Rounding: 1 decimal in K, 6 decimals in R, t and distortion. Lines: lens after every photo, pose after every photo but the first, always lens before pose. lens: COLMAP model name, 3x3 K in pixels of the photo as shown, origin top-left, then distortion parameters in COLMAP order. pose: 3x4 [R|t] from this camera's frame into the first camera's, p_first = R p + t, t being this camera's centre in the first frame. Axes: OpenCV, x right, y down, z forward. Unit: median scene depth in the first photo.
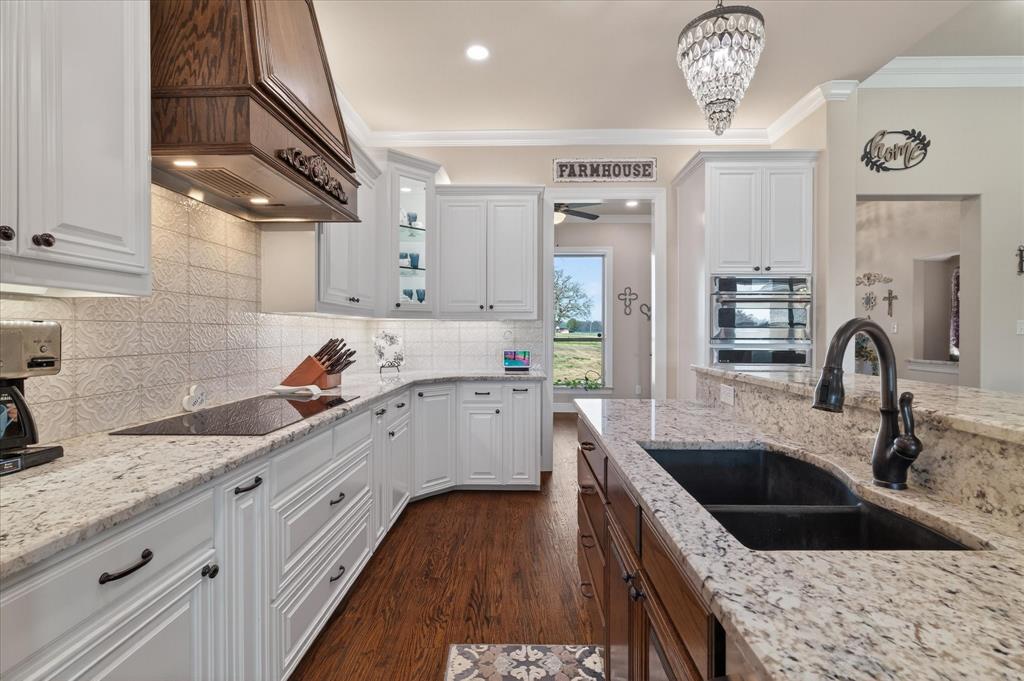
lens RADIAL K [[461.4, 0, 511.5], [0, 461.4, 333.6], [0, 0, 1]] dist [-0.002782, 0.002003]
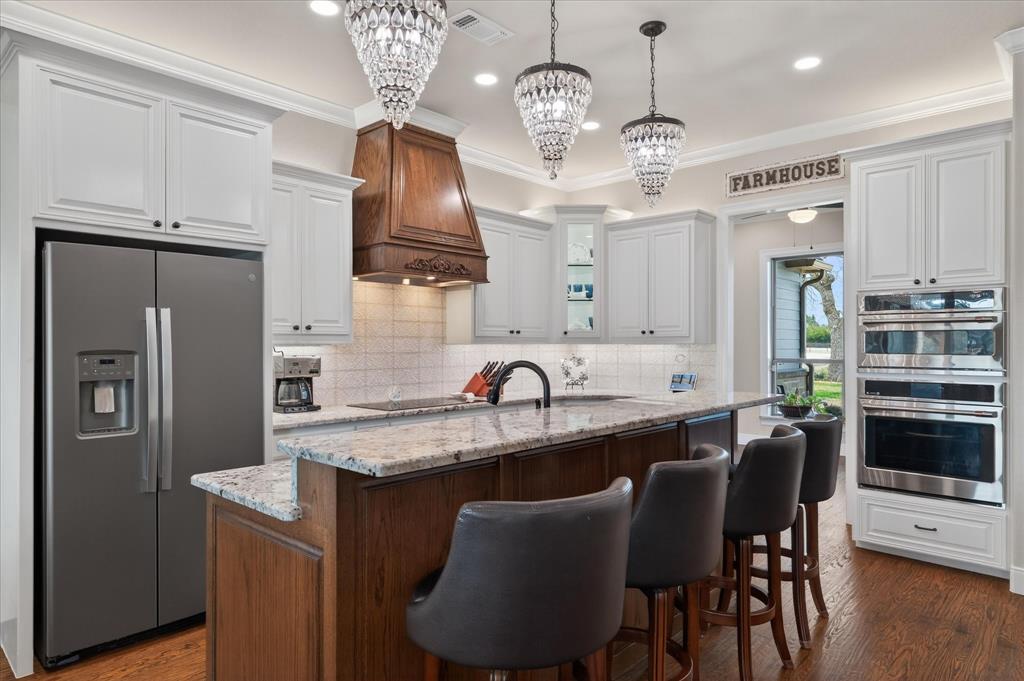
lens RADIAL K [[618.9, 0, 509.5], [0, 618.9, 342.7], [0, 0, 1]] dist [0.004121, 0.000506]
pose [[0.746962, -0.004822, -0.664849, 0.650507], [0.000530, 0.999978, -0.006657, -0.023670], [0.664866, 0.004621, 0.746948, -0.268085]]
